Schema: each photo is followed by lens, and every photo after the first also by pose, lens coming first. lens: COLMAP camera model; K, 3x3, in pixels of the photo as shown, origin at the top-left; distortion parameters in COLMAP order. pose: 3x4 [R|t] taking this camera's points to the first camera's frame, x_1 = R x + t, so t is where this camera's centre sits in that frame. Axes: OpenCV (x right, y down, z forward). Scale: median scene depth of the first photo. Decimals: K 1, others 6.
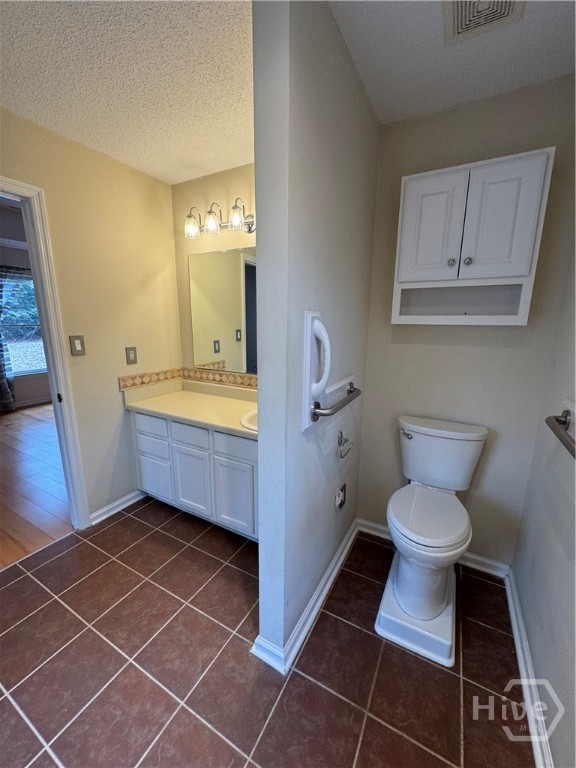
lens RADIAL K [[304.7, 0, 291.8], [0, 304.7, 389.1], [0, 0, 1]] dist [-0.000623, -0.000471]
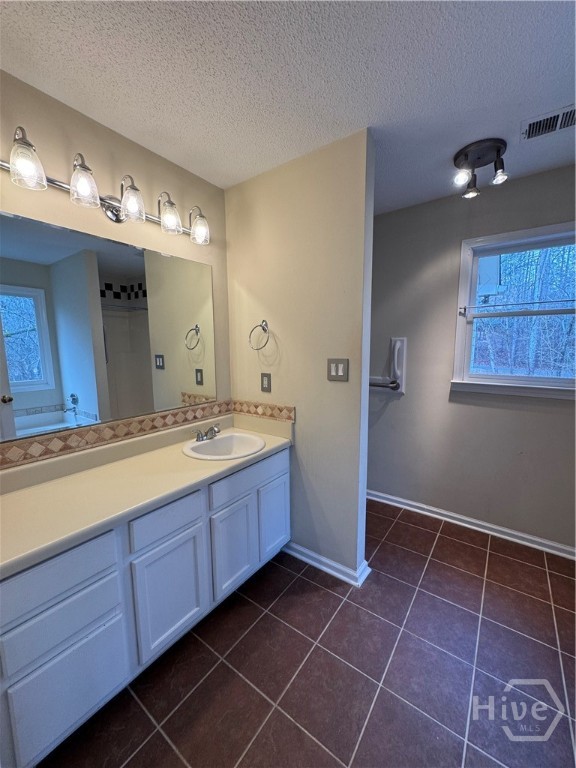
lens RADIAL K [[304.7, 0, 288.4], [0, 304.7, 383.3], [0, 0, 1]] dist [-0.000623, -0.000471]
pose [[0.127450, -0.142014, 0.981625, -0.981144], [0.213206, 0.970483, 0.112720, -0.162786], [-0.968659, 0.194923, 0.153966, 0.663813]]
